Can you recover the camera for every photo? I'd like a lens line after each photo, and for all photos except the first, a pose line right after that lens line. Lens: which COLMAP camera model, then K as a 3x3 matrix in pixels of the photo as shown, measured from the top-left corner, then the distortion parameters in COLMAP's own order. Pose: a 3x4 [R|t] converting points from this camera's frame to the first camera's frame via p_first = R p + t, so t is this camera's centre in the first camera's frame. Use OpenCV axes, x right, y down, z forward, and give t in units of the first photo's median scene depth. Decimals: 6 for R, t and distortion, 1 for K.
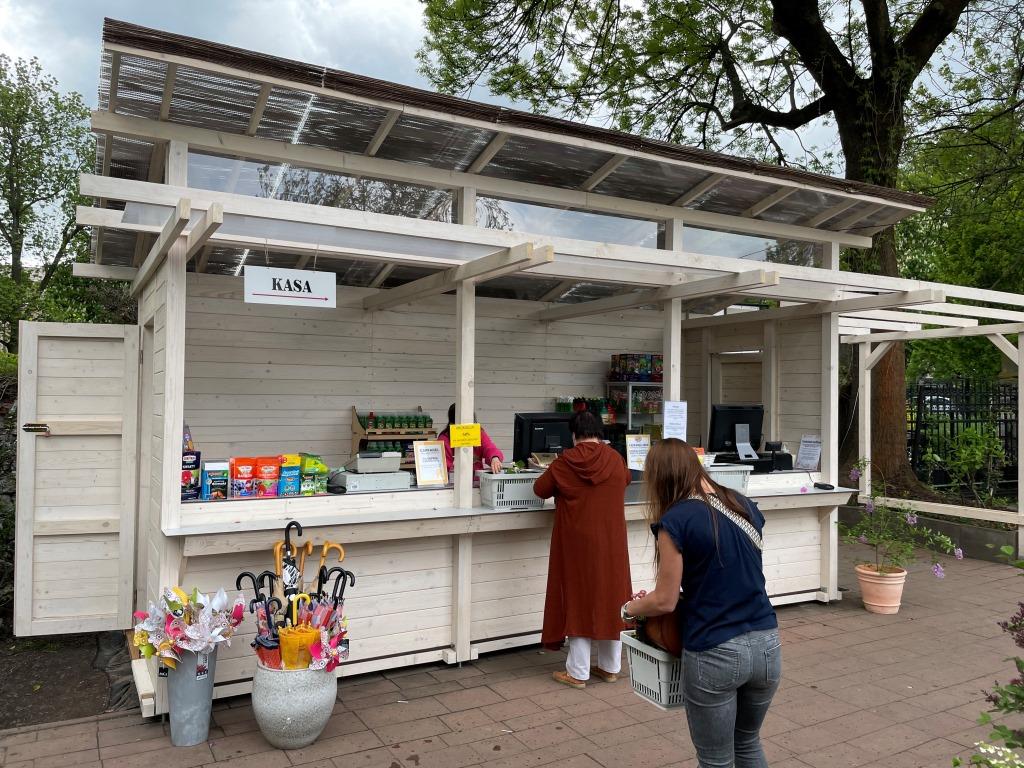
lens RADIAL K [[776.2, 0, 499.7], [0, 776.2, 377.5], [0, 0, 1]] dist [0.088472, -0.113353]
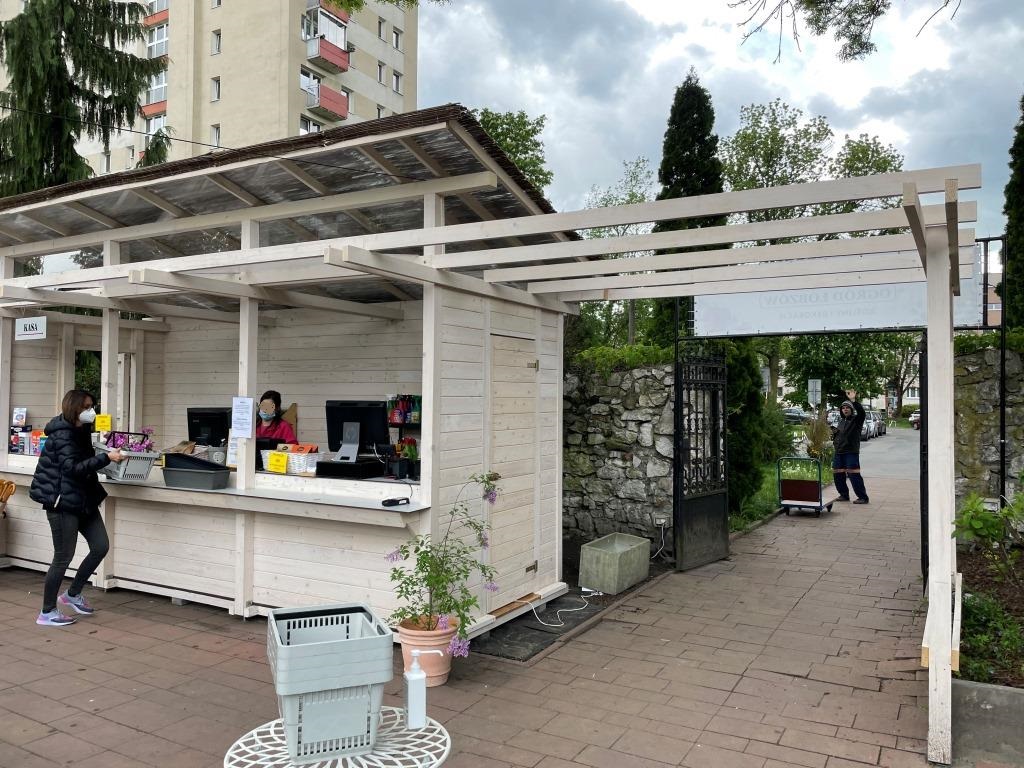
lens RADIAL K [[776.2, 0, 517.7], [0, 776.2, 372.8], [0, 0, 1]] dist [0.088472, -0.113353]
pose [[0.520137, -0.031868, -0.853488, 1.302196], [0.020591, 0.999481, -0.024770, 0.031686], [0.853835, -0.004691, 0.520523, 0.774654]]
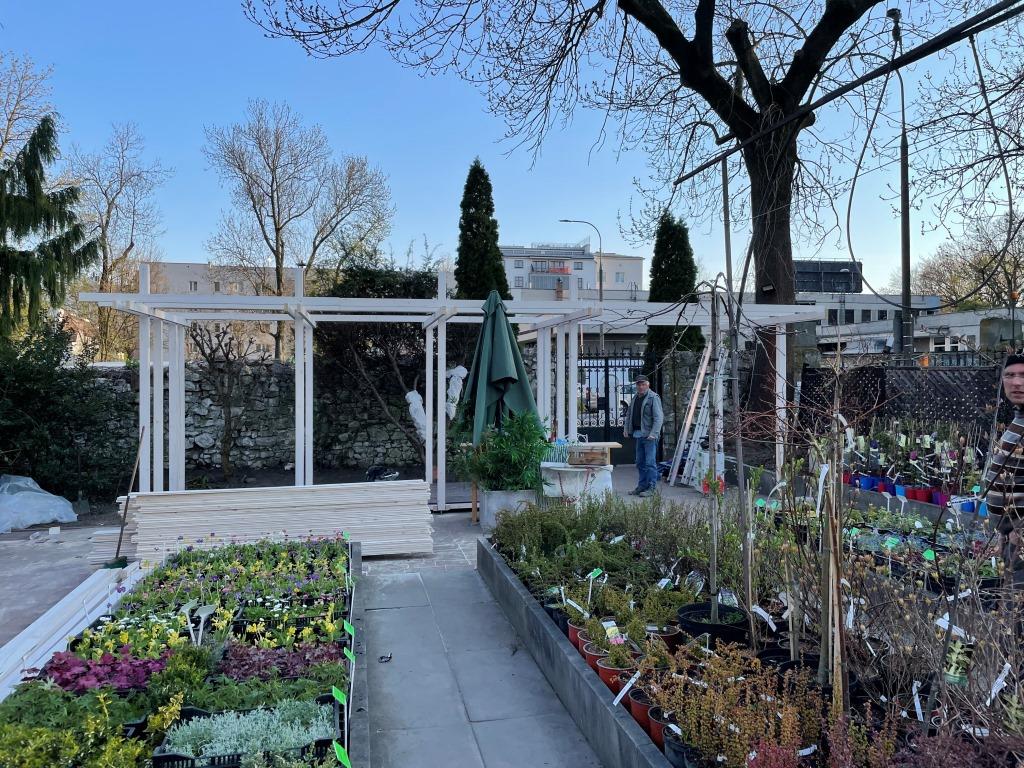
lens RADIAL K [[776.2, 0, 516.4], [0, 776.2, 382.8], [0, 0, 1]] dist [0.088472, -0.113353]
pose [[0.955158, -0.009807, -0.295935, 0.878231], [0.020274, 0.999272, 0.032323, -0.012879], [0.295402, -0.036873, 0.954661, -0.562032]]
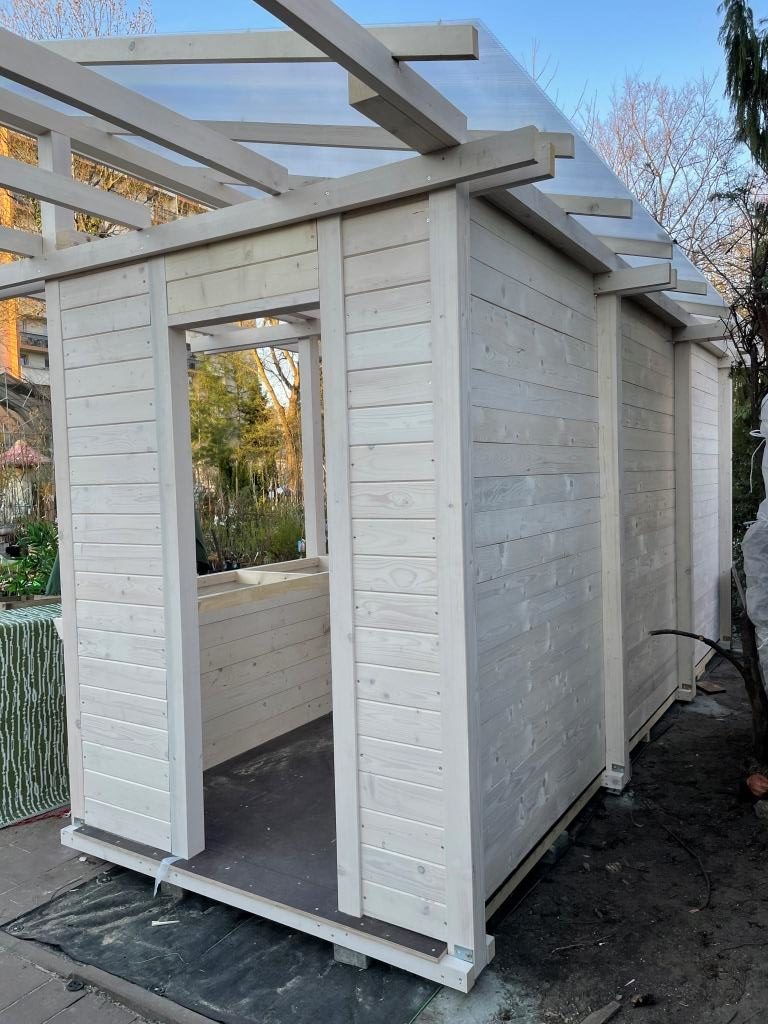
lens RADIAL K [[776.2, 0, 381.3], [0, 776.2, 519.6], [0, 0, 1]] dist [0.088472, -0.113353]
pose [[-0.874261, 0.032055, -0.484396, 0.566007], [0.023666, 0.999445, 0.023424, 0.073266], [0.484878, 0.009015, -0.874535, 1.780000]]
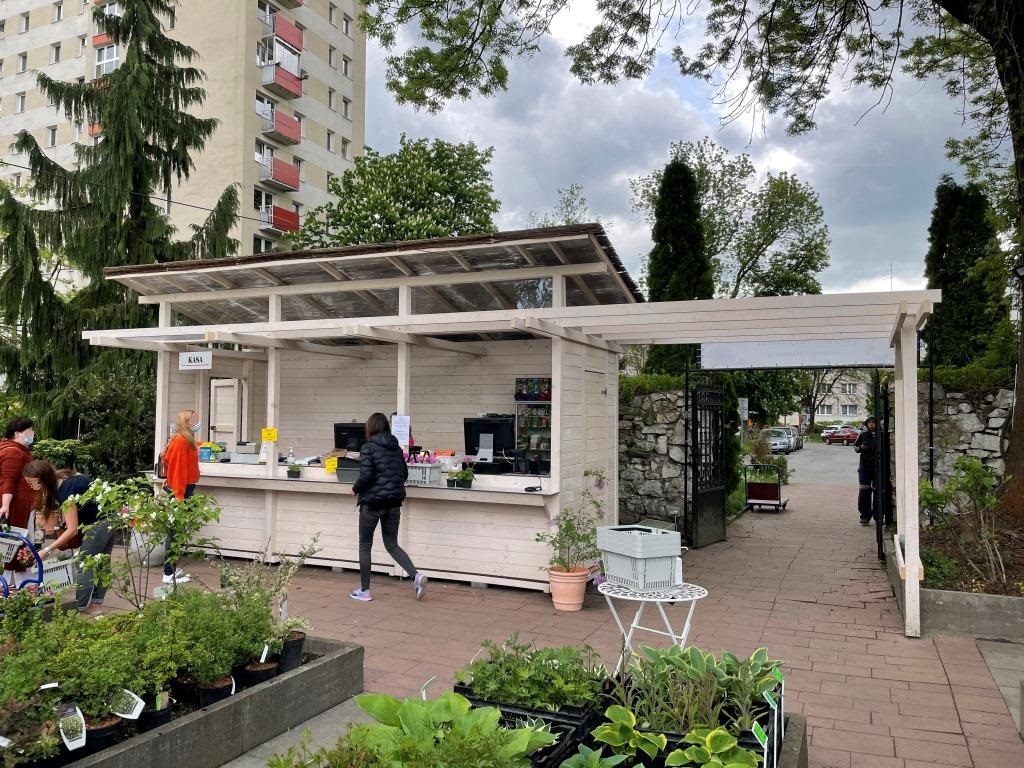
lens RADIAL K [[776.2, 0, 503.9], [0, 776.2, 380.7], [0, 0, 1]] dist [0.088472, -0.113353]
pose [[0.590435, -0.038320, -0.806175, 1.470290], [0.018429, 0.999252, -0.034001, 0.019246], [0.806875, 0.005218, 0.590700, 0.325046]]
